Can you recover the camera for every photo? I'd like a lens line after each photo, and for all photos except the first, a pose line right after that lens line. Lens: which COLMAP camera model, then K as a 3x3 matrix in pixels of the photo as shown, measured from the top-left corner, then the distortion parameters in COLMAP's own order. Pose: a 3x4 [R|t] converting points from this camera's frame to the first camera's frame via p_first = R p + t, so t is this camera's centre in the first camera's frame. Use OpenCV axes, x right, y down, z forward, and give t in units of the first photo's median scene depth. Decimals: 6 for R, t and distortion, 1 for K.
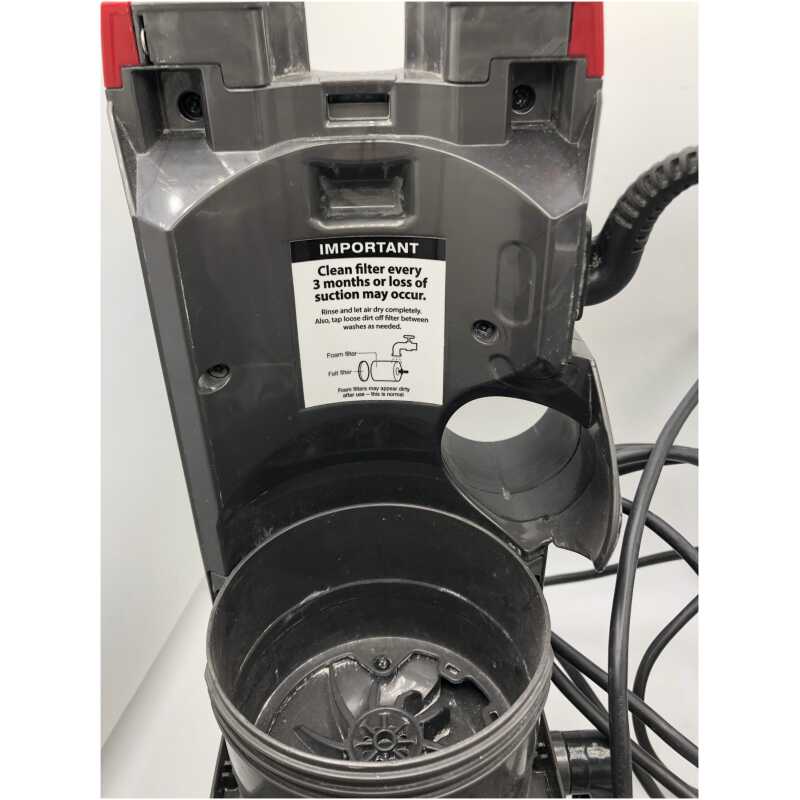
lens RADIAL K [[689.8, 0, 400.0], [0, 689.8, 400.0], [0, 0, 1]] dist [0.013912, -0.005206]
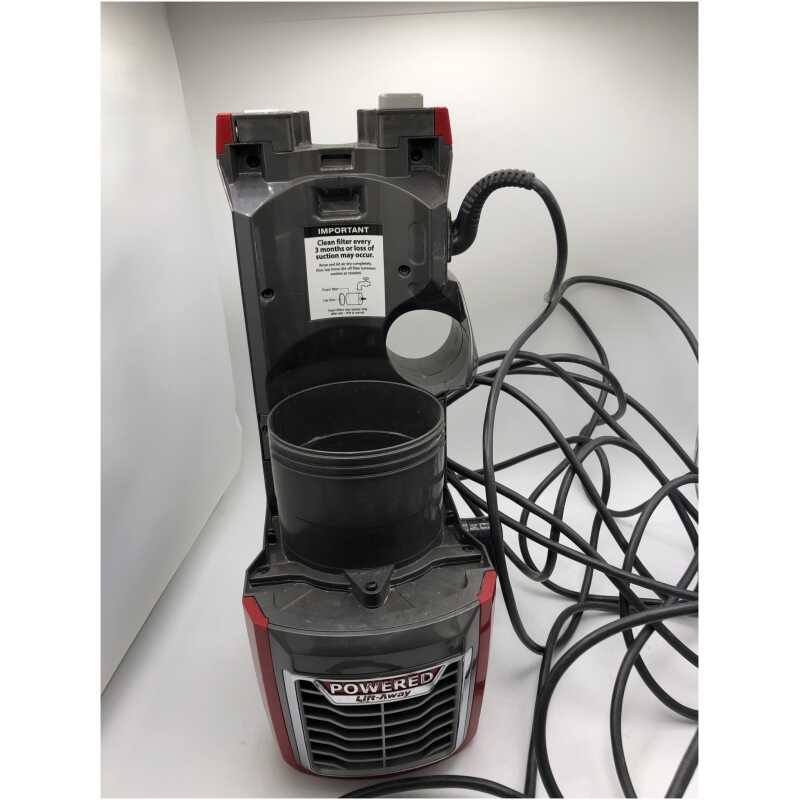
lens RADIAL K [[689.8, 0, 400.0], [0, 689.8, 400.0], [0, 0, 1]] dist [0.013912, -0.005206]
pose [[0.997848, -0.036221, 0.054665, -0.009126], [0.041276, 0.994682, -0.094360, 0.451059], [-0.050956, 0.096413, 0.994036, -0.912595]]
